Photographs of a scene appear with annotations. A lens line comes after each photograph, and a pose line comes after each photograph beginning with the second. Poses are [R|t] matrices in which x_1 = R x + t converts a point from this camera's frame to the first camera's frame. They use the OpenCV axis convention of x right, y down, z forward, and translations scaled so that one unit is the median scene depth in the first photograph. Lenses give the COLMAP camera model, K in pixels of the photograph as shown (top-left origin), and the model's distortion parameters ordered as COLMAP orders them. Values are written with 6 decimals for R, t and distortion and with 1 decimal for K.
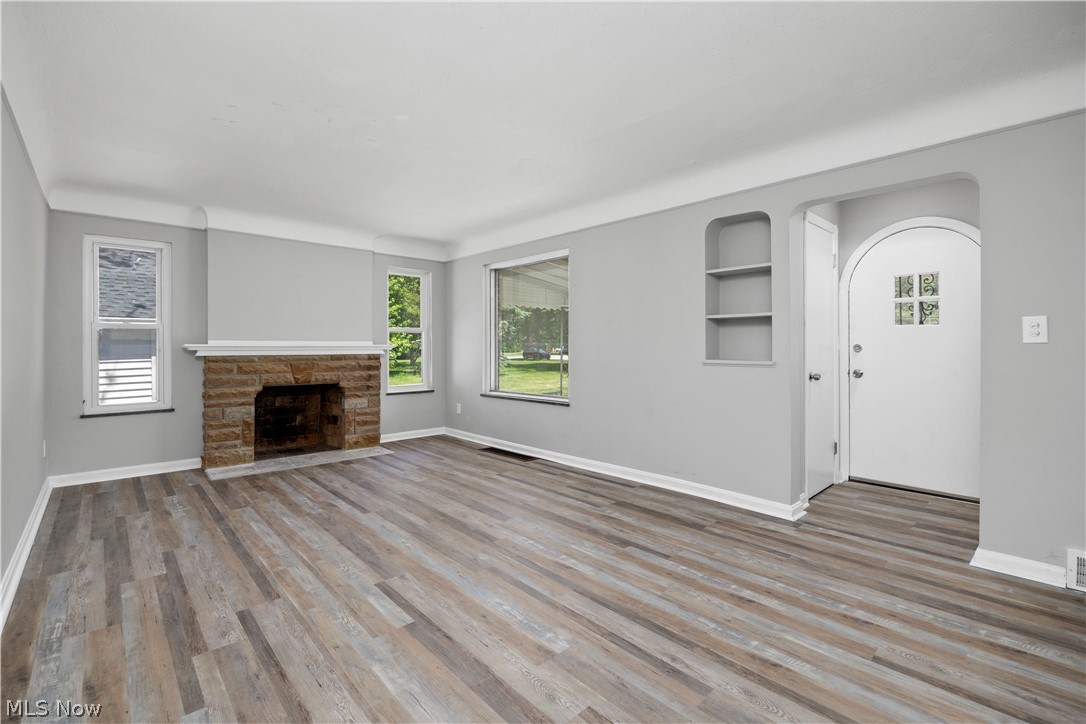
lens RADIAL K [[489.9, 0, 541.6], [0, 489.9, 351.5], [0, 0, 1]] dist [-0.019232, -0.000417]
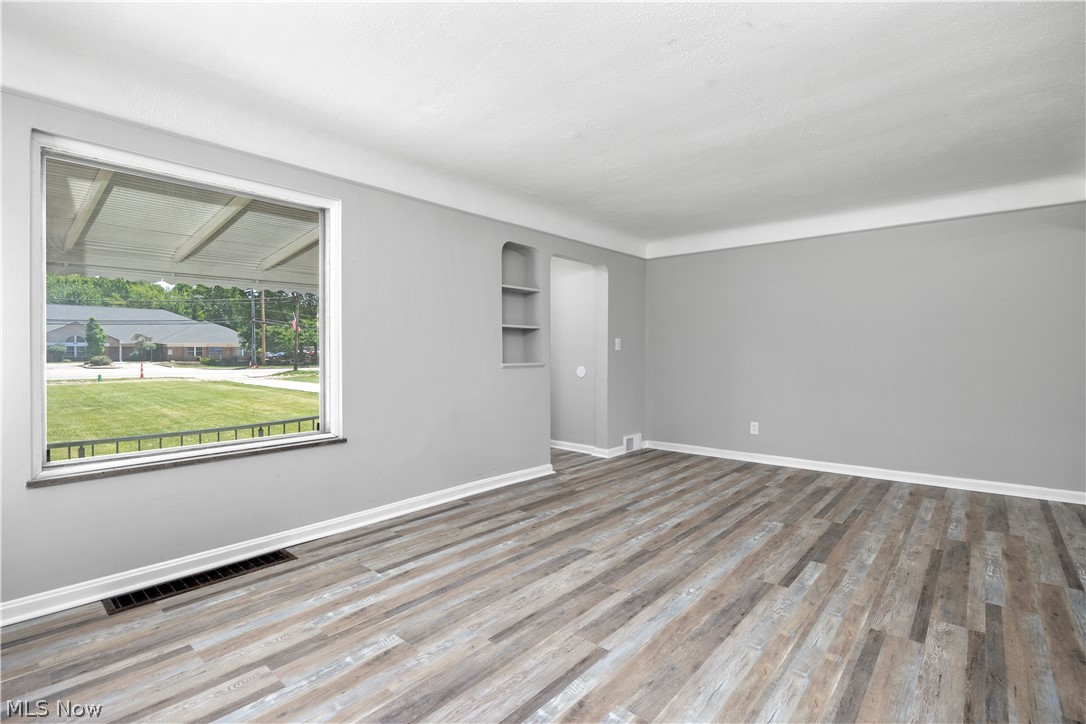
lens RADIAL K [[518.5, 0, 541.4], [0, 518.5, 357.6], [0, 0, 1]] dist [-0.014429, -0.001279]
pose [[-0.126071, -0.009241, 0.991978, -1.282902], [0.011068, 0.999881, 0.010721, -0.014135], [-0.991959, 0.012331, -0.125954, 1.572961]]
